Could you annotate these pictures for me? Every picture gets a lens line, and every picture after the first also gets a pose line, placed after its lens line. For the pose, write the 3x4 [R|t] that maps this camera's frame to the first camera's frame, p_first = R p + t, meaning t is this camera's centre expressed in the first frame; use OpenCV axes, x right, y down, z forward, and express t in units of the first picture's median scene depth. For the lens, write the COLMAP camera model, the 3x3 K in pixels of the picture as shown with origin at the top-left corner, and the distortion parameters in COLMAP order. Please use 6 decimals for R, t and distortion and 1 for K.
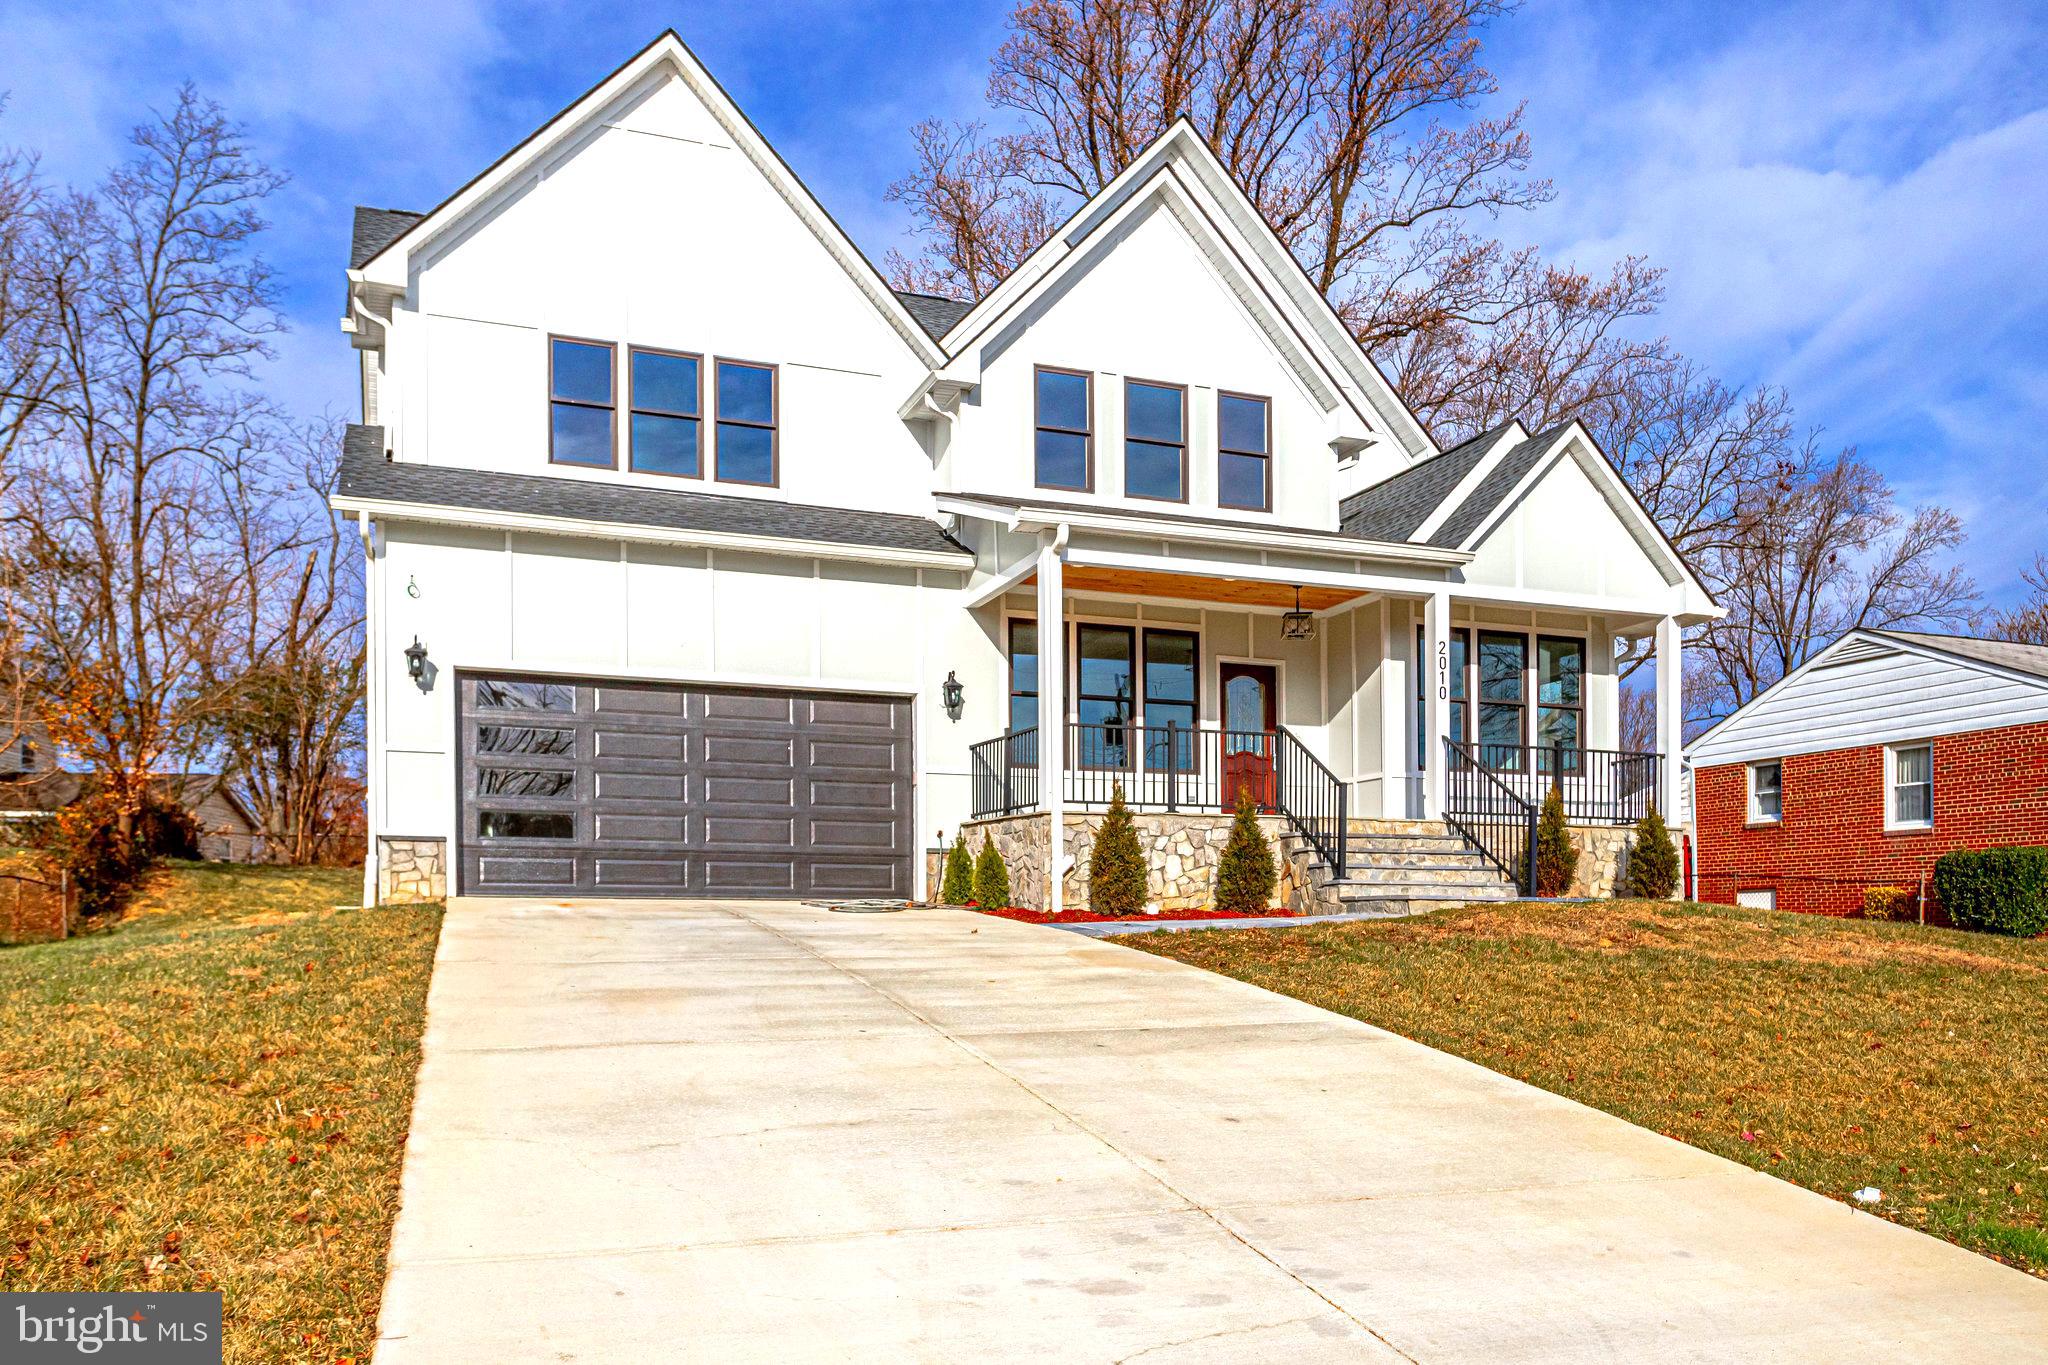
lens RADIAL K [[1587.7, 0, 1086.5], [0, 1587.7, 849.9], [0, 0, 1]] dist [0.008831, 0.003200]
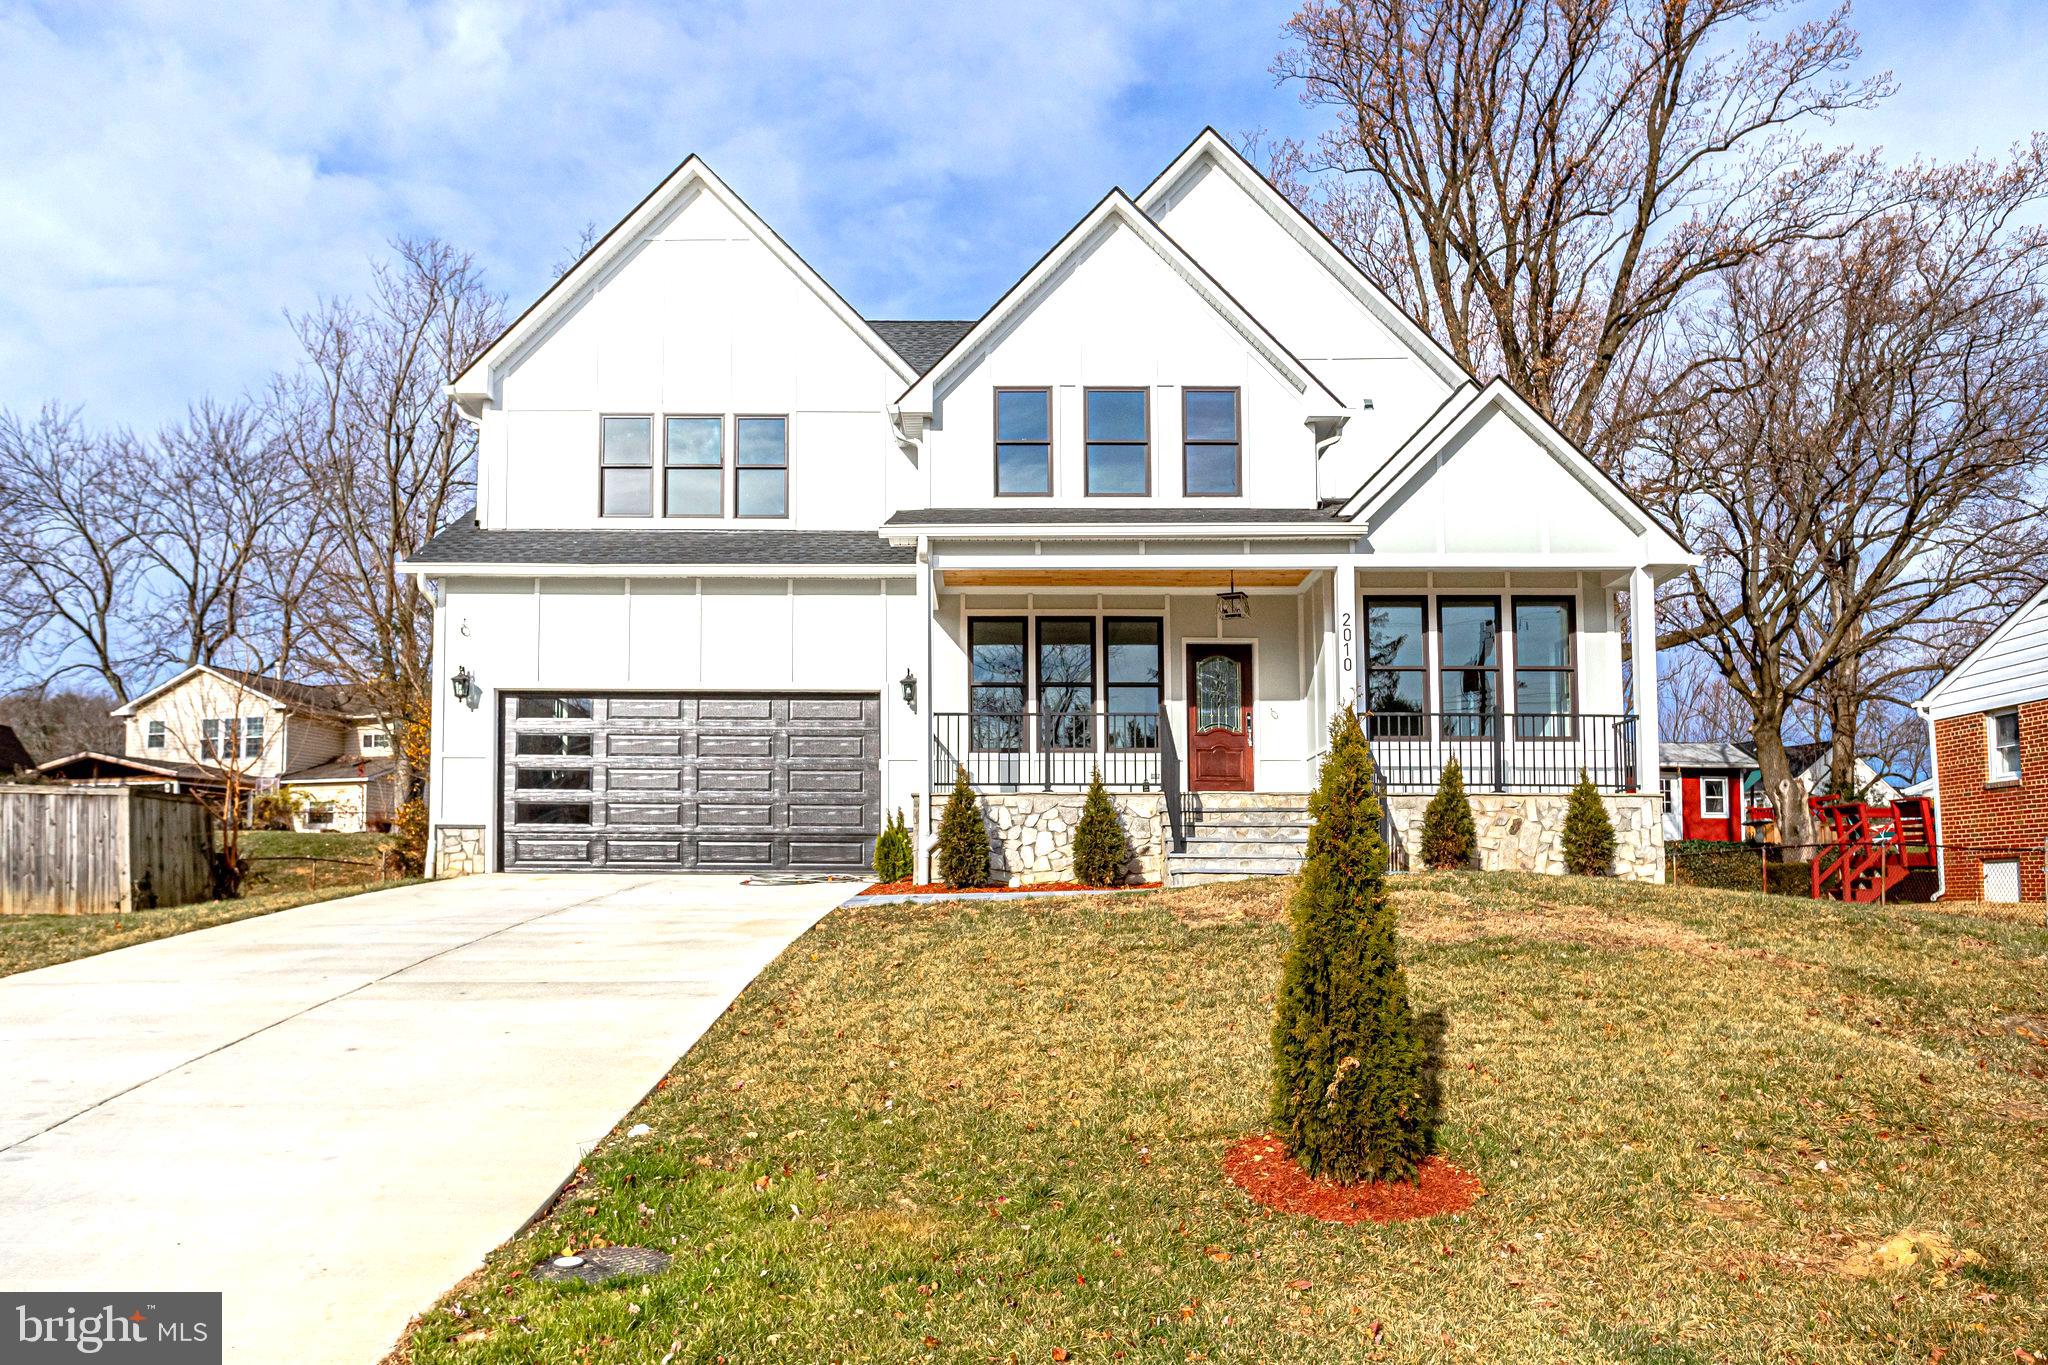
lens RADIAL K [[1587.7, 0, 1021.0], [0, 1587.7, 701.4], [0, 0, 1]] dist [0.008831, 0.003200]
pose [[0.925330, -0.044068, -0.376592, 0.397382], [0.014918, 0.996685, -0.079976, 0.001129], [0.378868, 0.068386, 0.922920, 0.002606]]
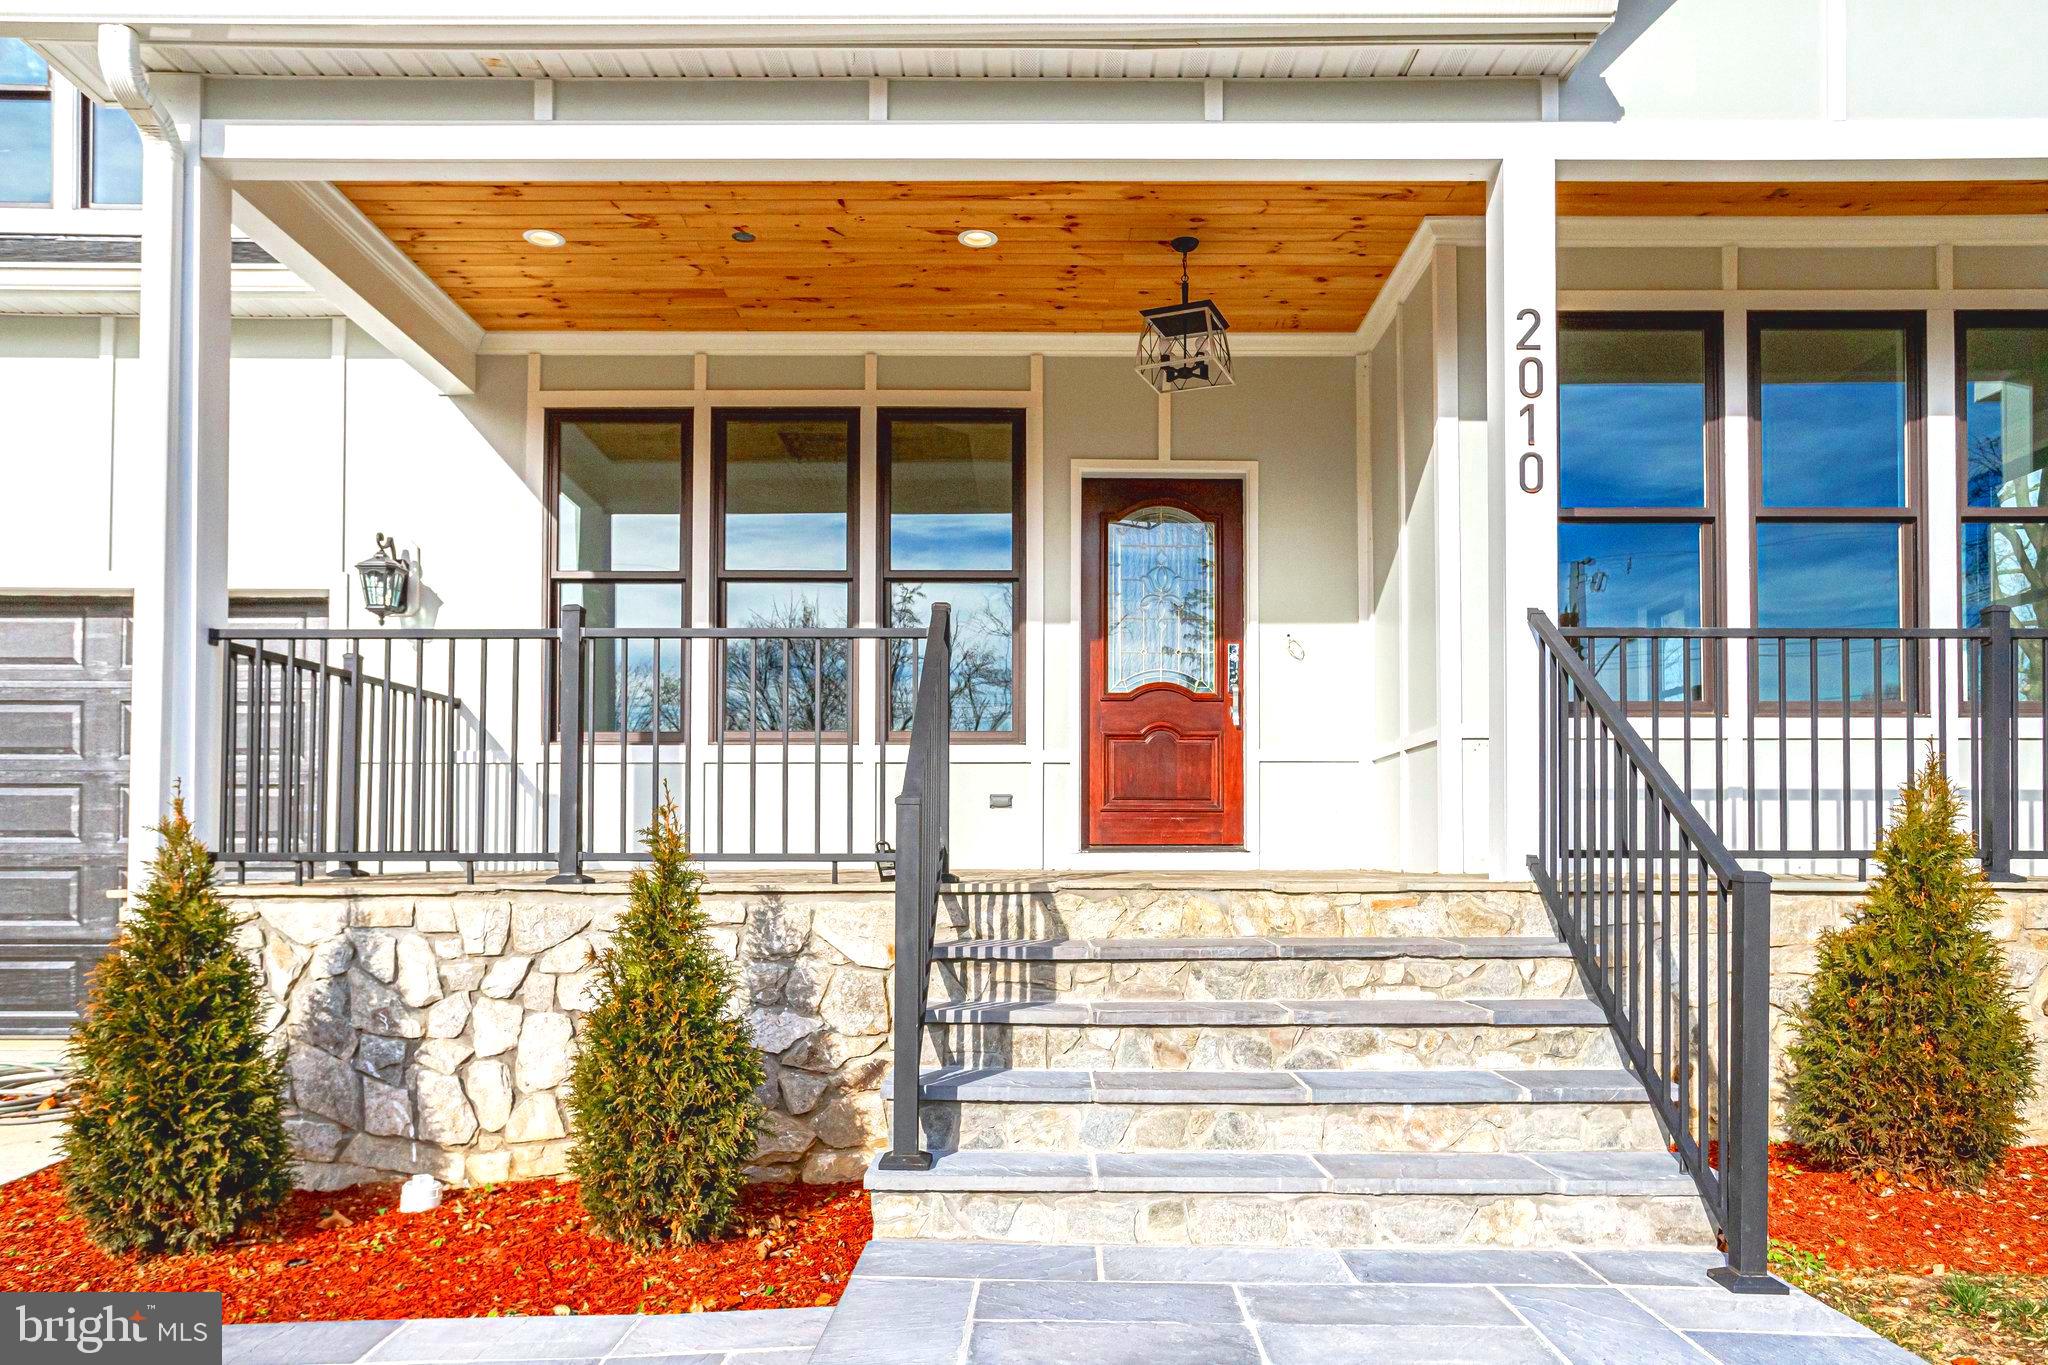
lens RADIAL K [[1406.7, 0, 1068.8], [0, 1406.7, 811.1], [0, 0, 1]] dist [-0.009498, 0.001276]
pose [[0.925345, -0.006013, -0.379079, 0.237203], [0.014347, 0.999713, 0.019162, -0.038064], [0.378855, -0.023170, 0.925166, 0.688505]]
